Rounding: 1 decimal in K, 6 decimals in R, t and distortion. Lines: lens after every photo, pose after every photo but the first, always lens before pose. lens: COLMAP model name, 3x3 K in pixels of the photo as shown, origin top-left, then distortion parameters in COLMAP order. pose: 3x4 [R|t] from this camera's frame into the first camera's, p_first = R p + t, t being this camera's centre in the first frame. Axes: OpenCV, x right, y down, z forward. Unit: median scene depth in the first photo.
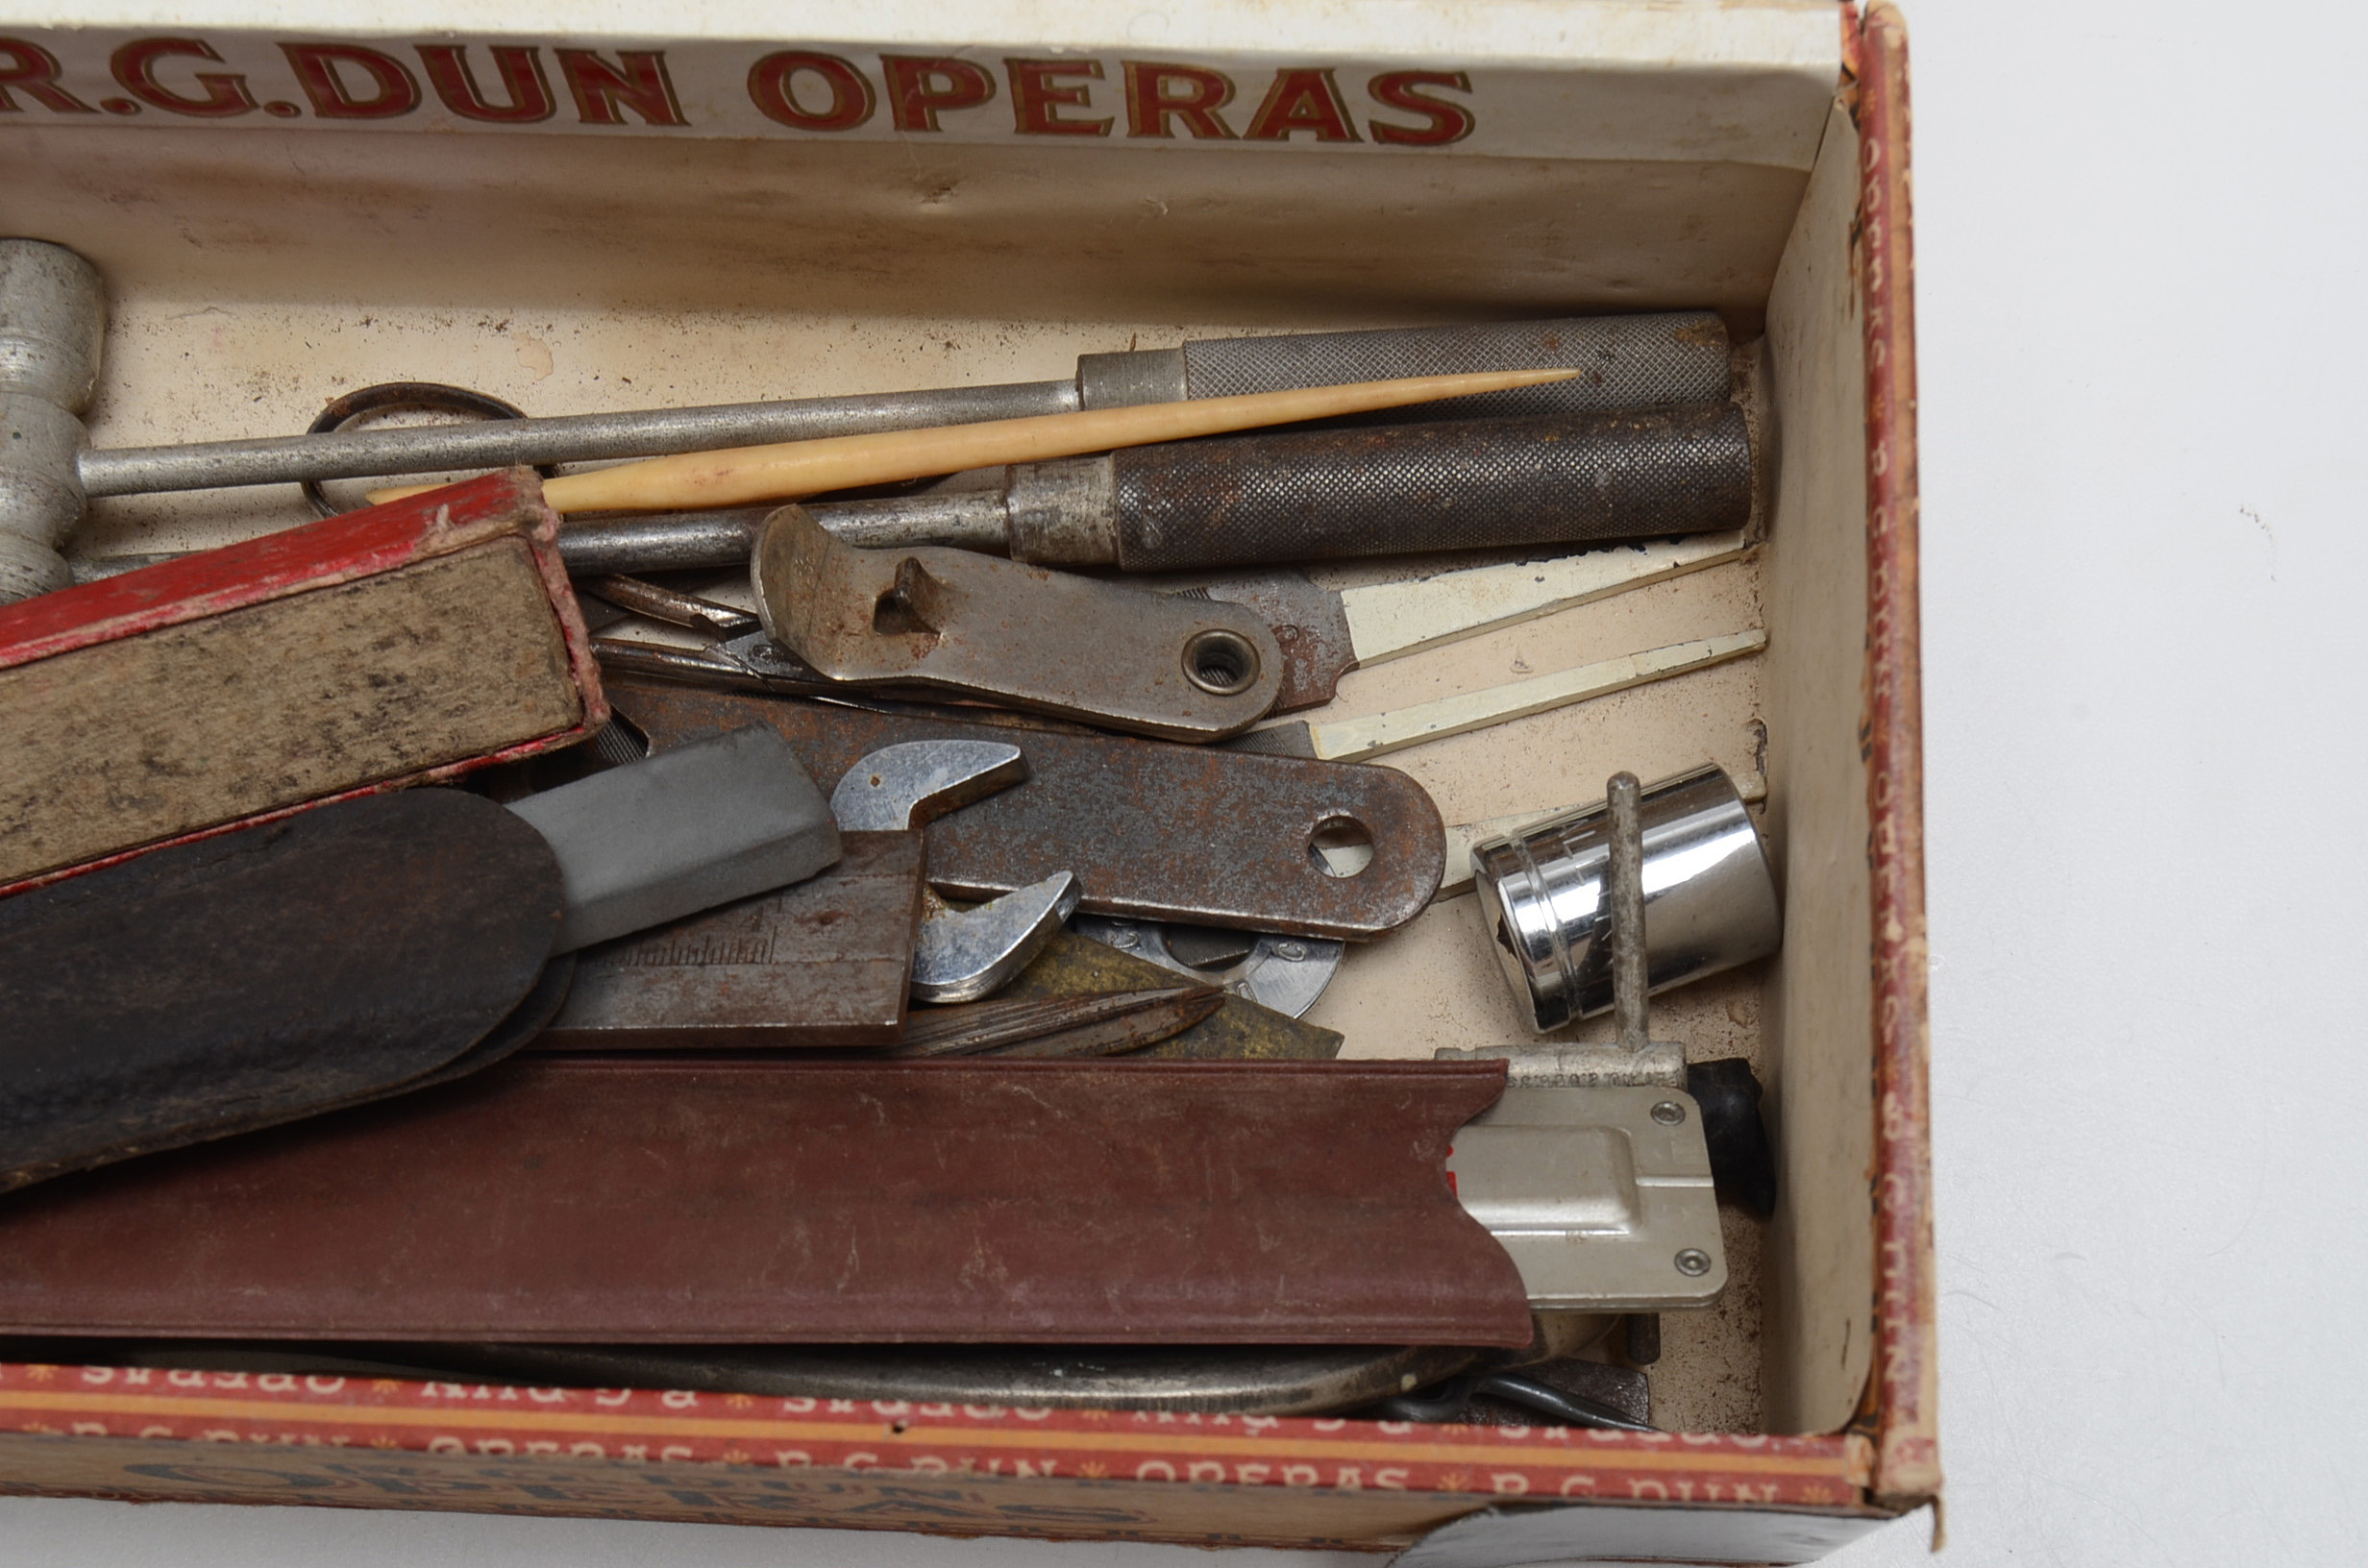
lens RADIAL K [[3630.0, 0, 1174.2], [0, 3630.0, 792.1], [0, 0, 1]] dist [-0.052128, 0.000000]
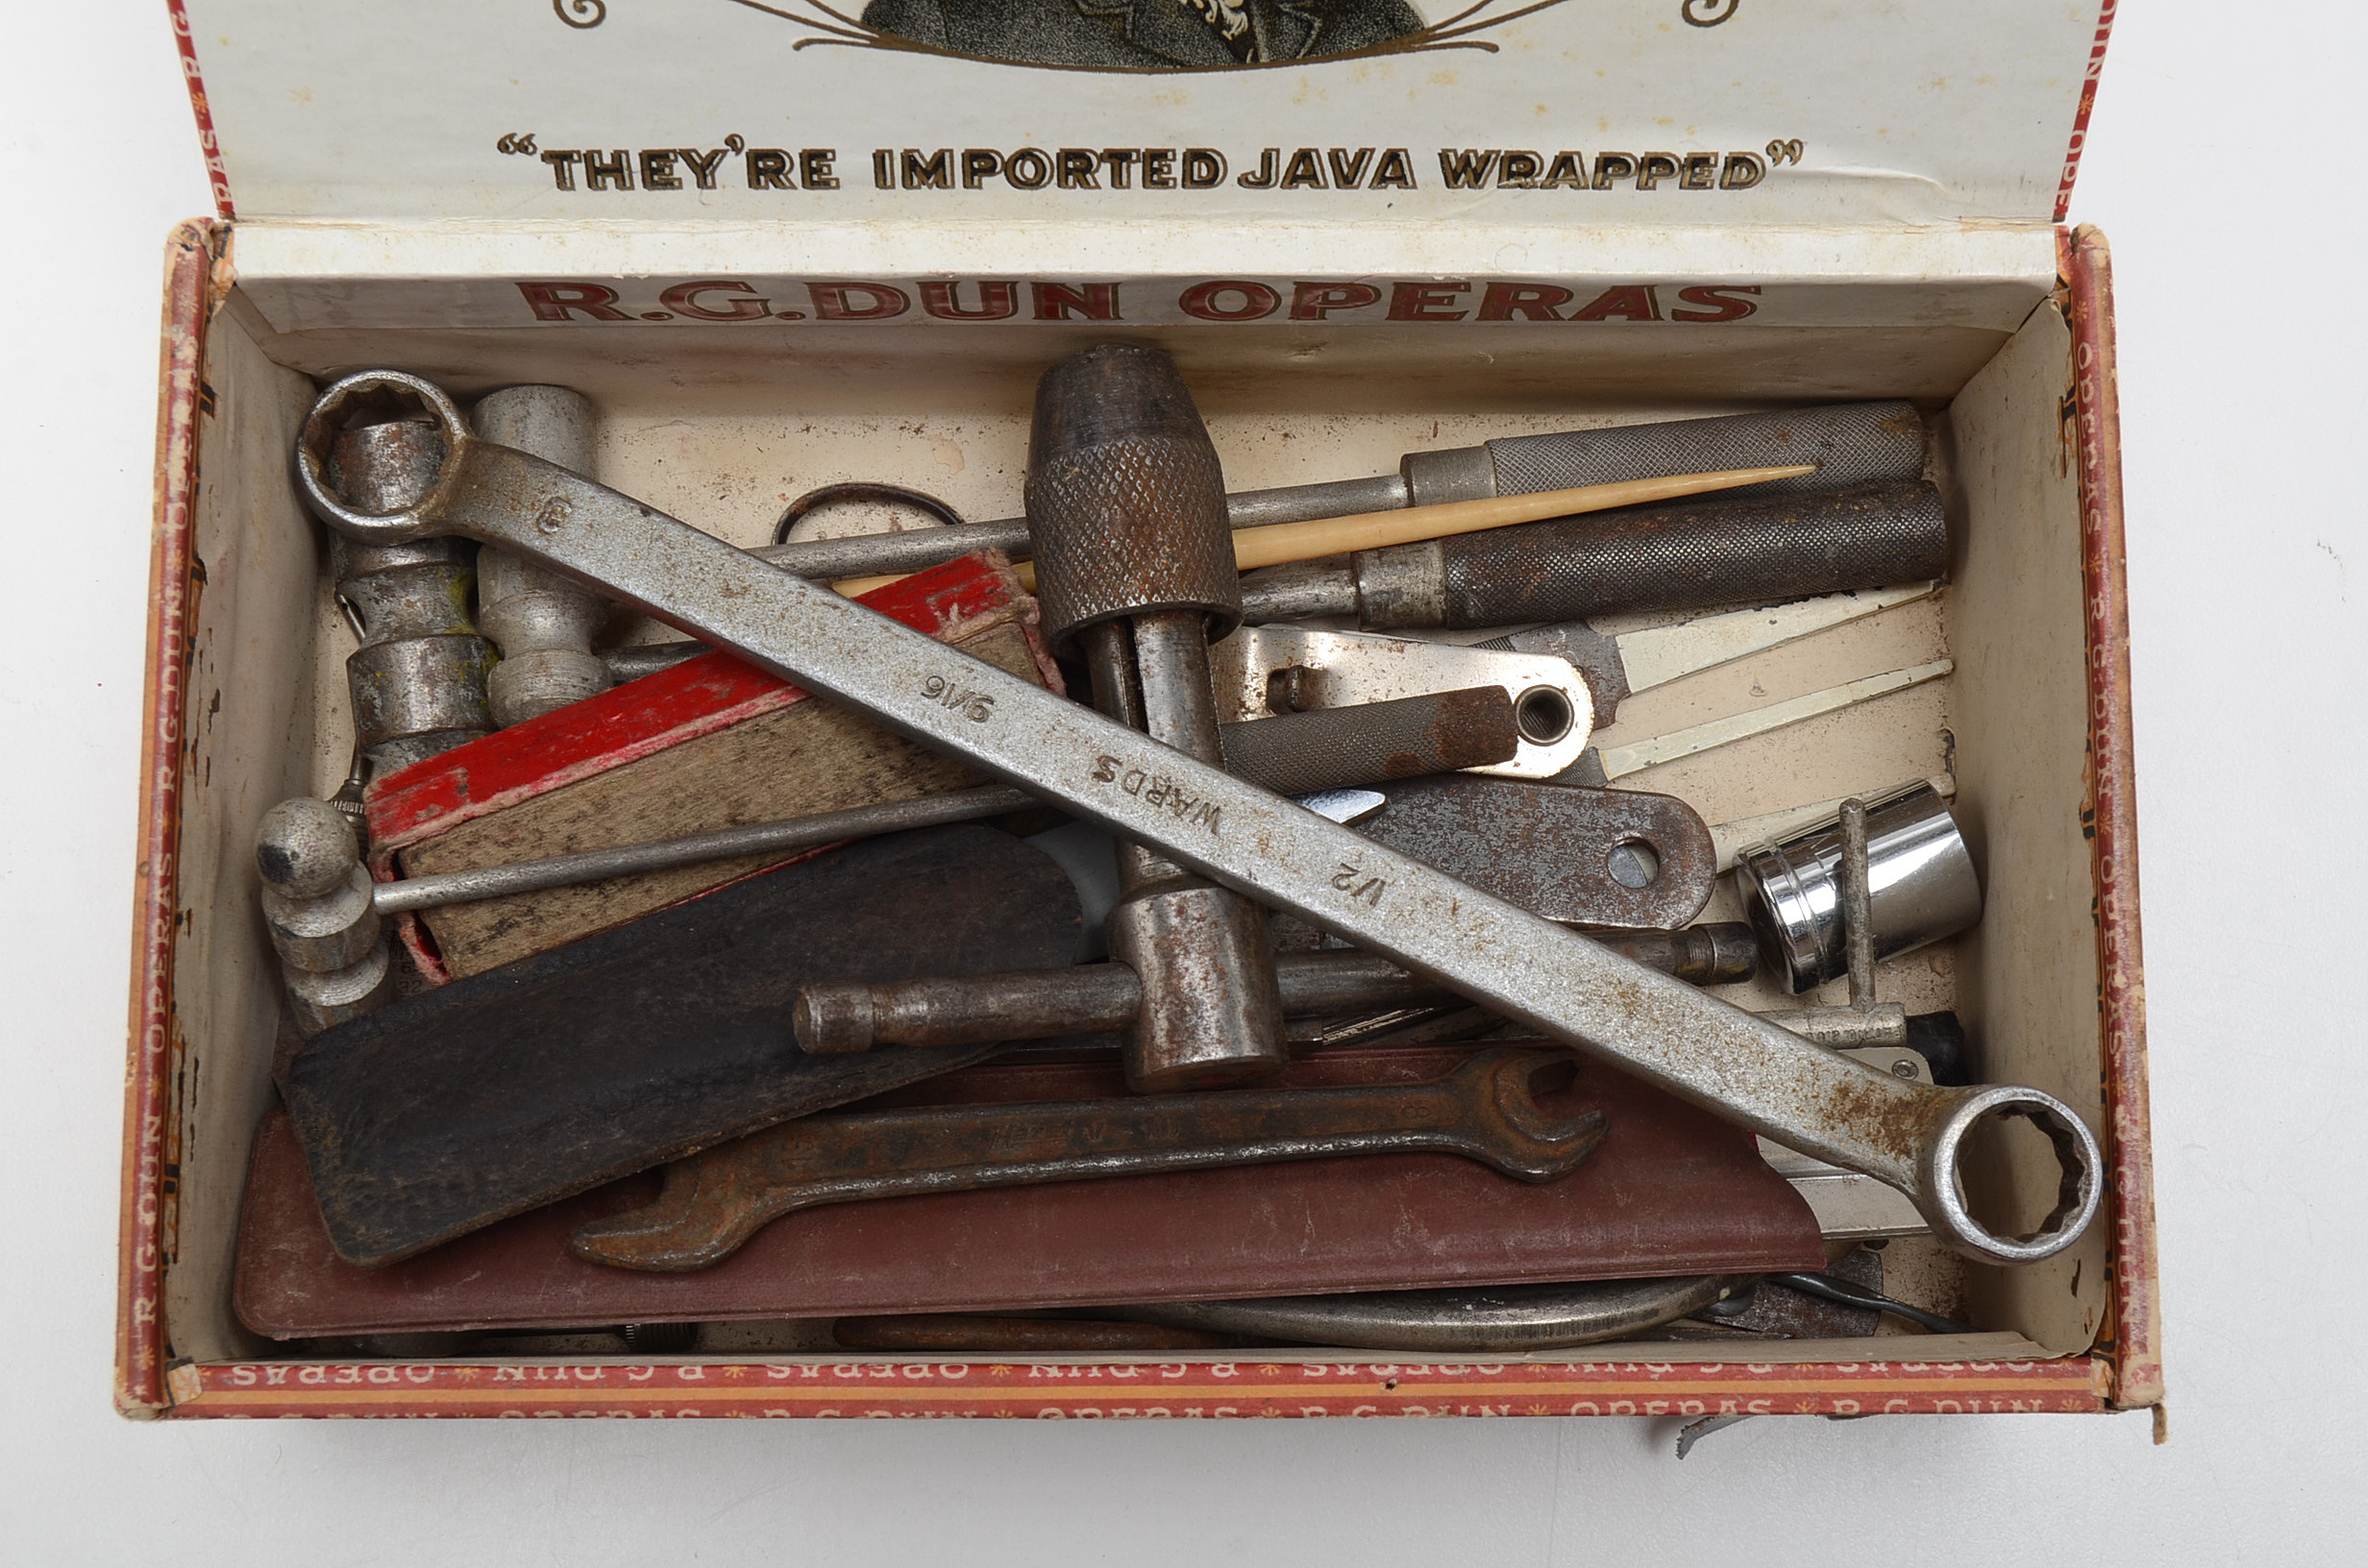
lens RADIAL K [[3401.8, 0, 1205.9], [0, 3401.8, 776.1], [0, 0, 1]] dist [-0.045359, 0.000000]
pose [[0.998279, -0.037128, 0.045394, -0.168988], [0.030733, 0.990472, 0.134241, -0.190322], [-0.049946, -0.132614, 0.989908, -0.180679]]
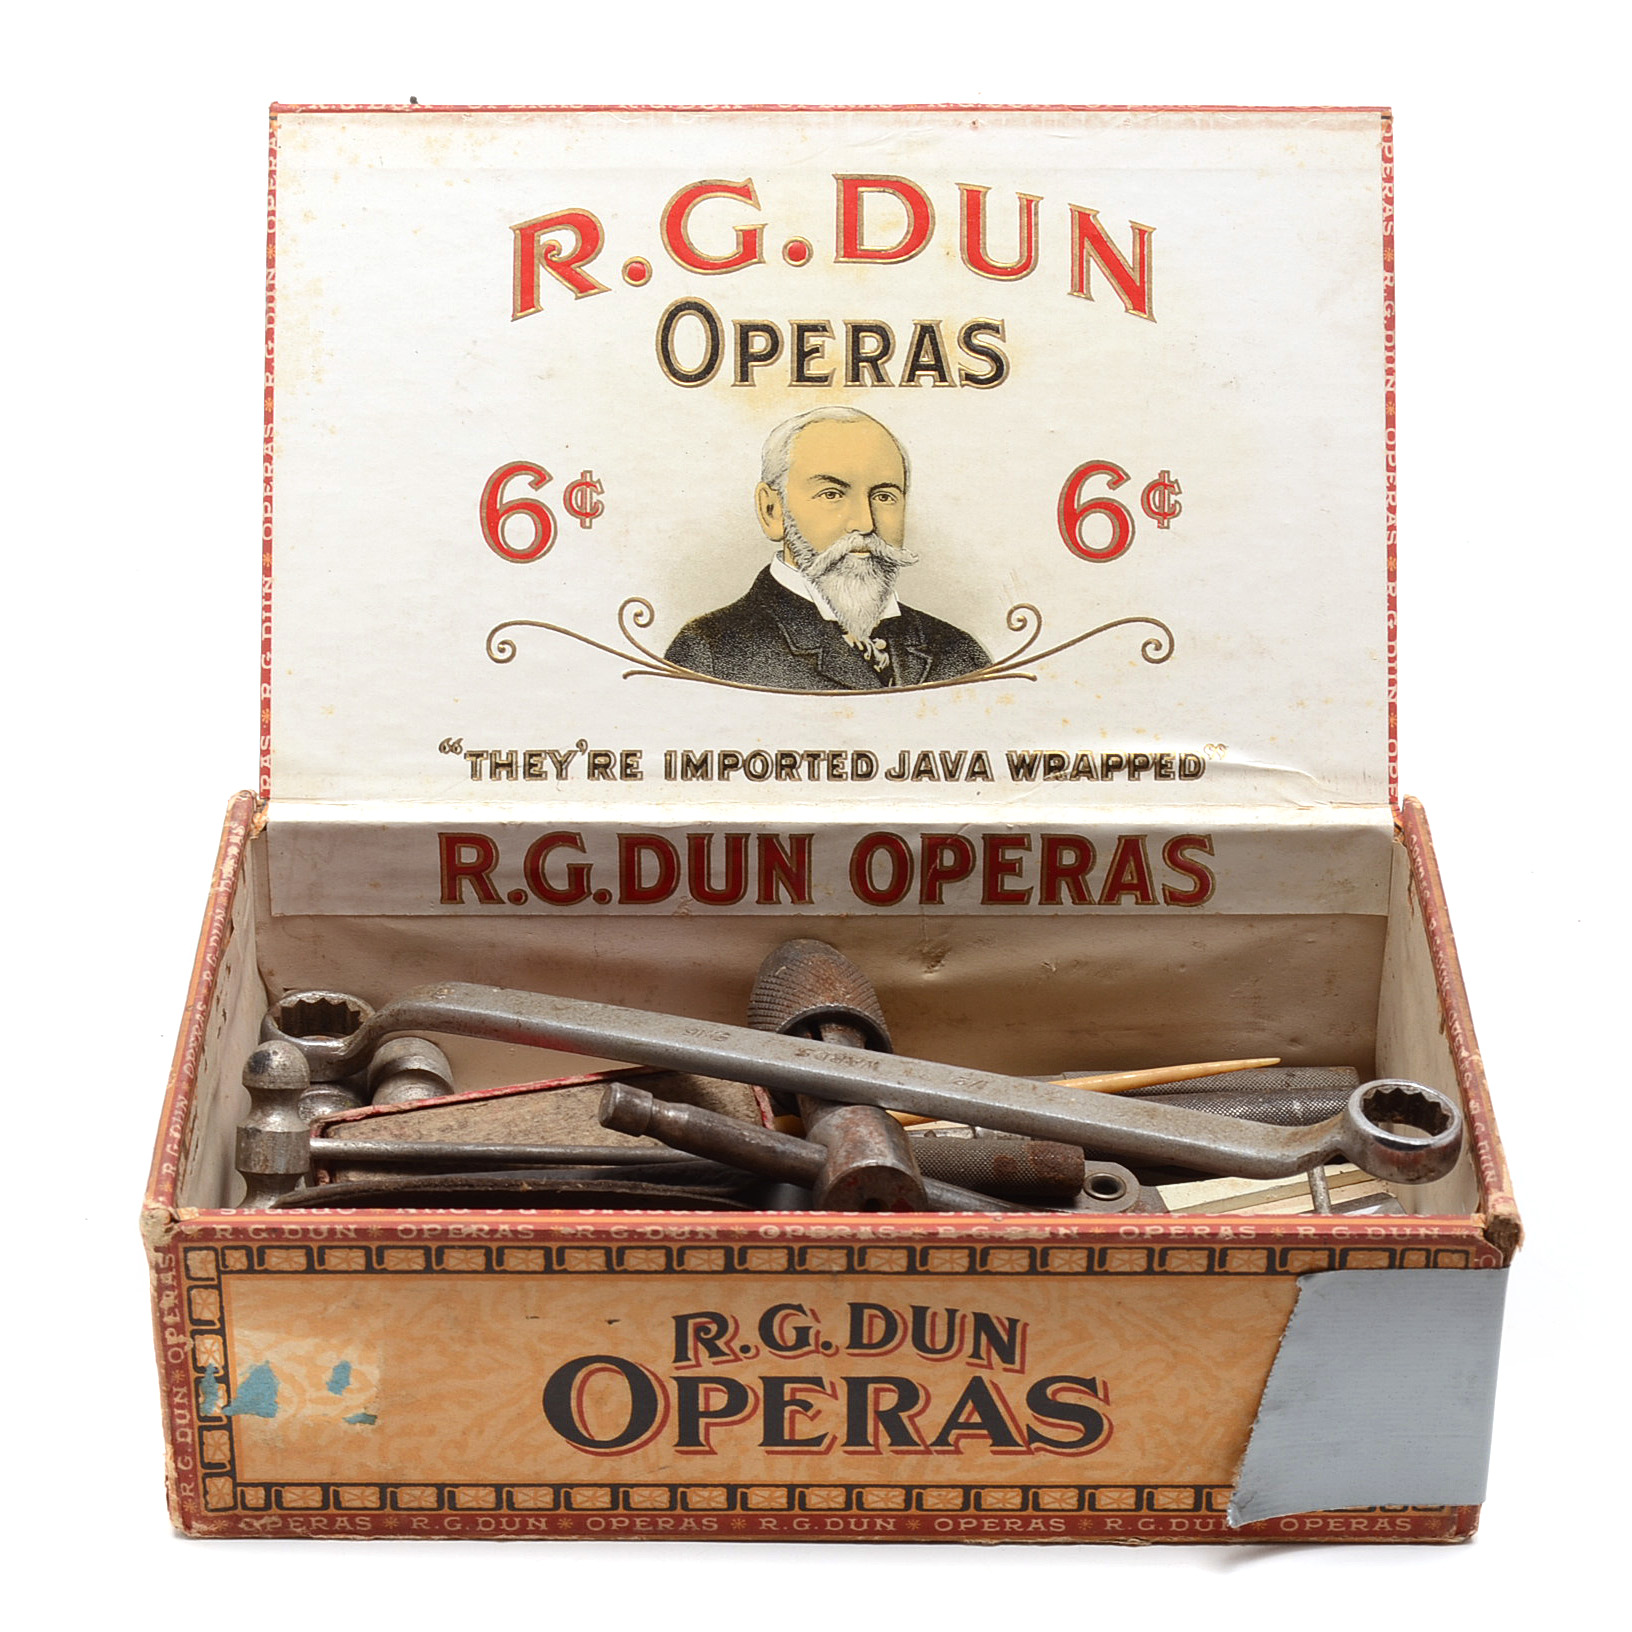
lens RADIAL K [[4731.1, 0, 818.4], [0, 4731.1, 822.2], [0, 0, 1]] dist [0.047281, 0.000000]
pose [[0.998583, 0.003595, 0.053102, -0.274518], [0.033718, 0.729237, -0.683429, 1.569174], [-0.041181, 0.684251, 0.728083, -0.909215]]
